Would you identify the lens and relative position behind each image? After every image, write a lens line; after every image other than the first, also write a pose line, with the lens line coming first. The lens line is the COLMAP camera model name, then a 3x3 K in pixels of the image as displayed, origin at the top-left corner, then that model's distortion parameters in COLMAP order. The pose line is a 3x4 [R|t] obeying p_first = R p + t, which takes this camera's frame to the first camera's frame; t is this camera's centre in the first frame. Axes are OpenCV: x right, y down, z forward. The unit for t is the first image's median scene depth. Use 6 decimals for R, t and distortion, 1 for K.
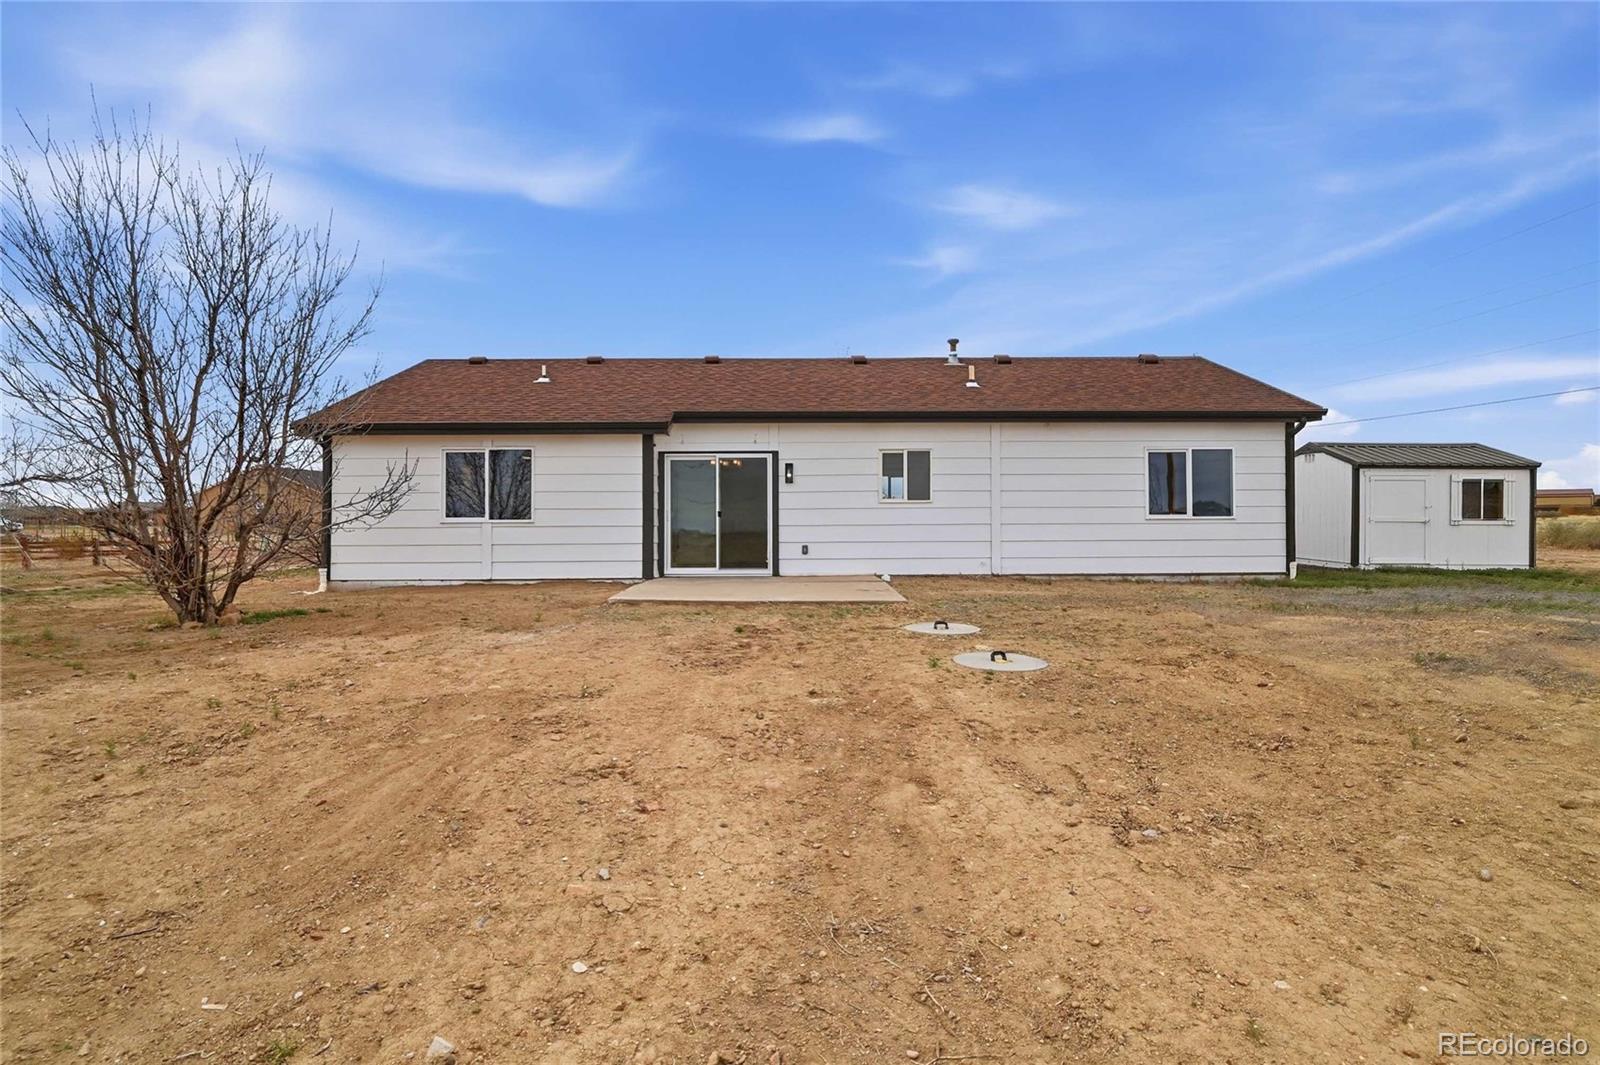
lens RADIAL K [[807.1, 0, 805.6], [0, 807.1, 529.3], [0, 0, 1]] dist [-0.002287, 0.000125]
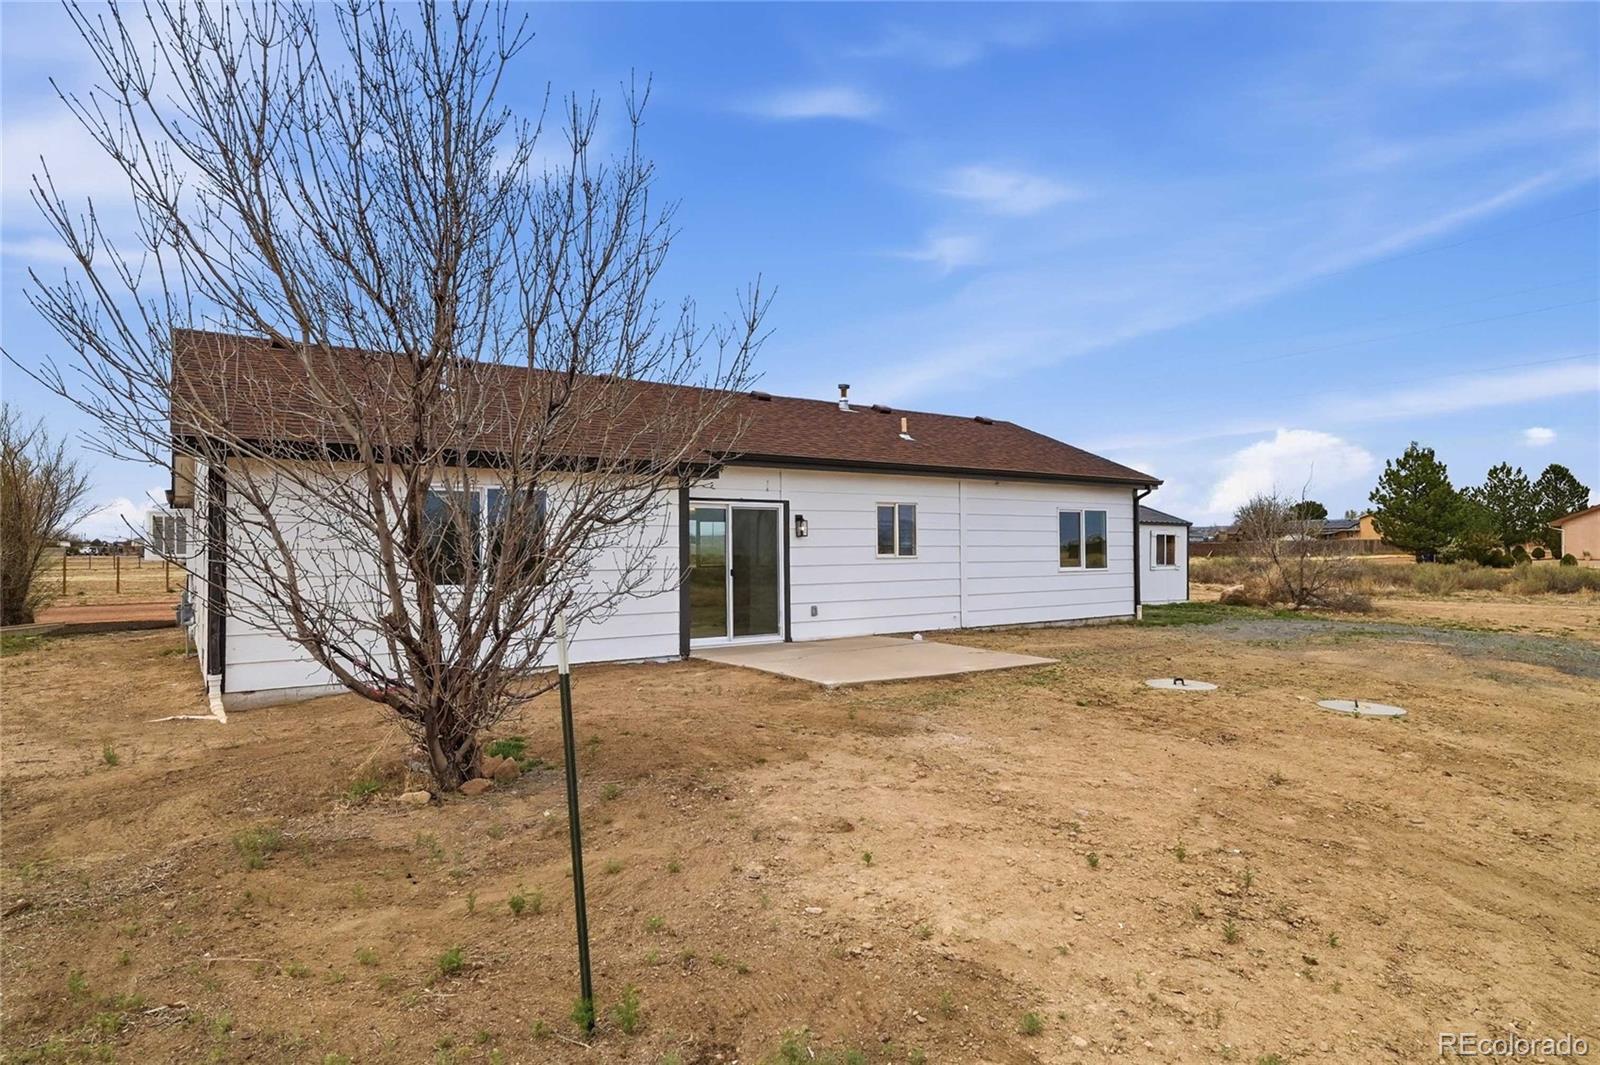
lens RADIAL K [[909.9, 0, 800.0], [0, 909.9, 532.5], [0, 0, 1]] dist [0.027419, 0.000530]
pose [[0.820902, 0.010183, 0.570978, -0.592537], [0.007474, 0.999564, -0.028572, -0.033029], [-0.571020, 0.027723, 0.820468, 0.168644]]
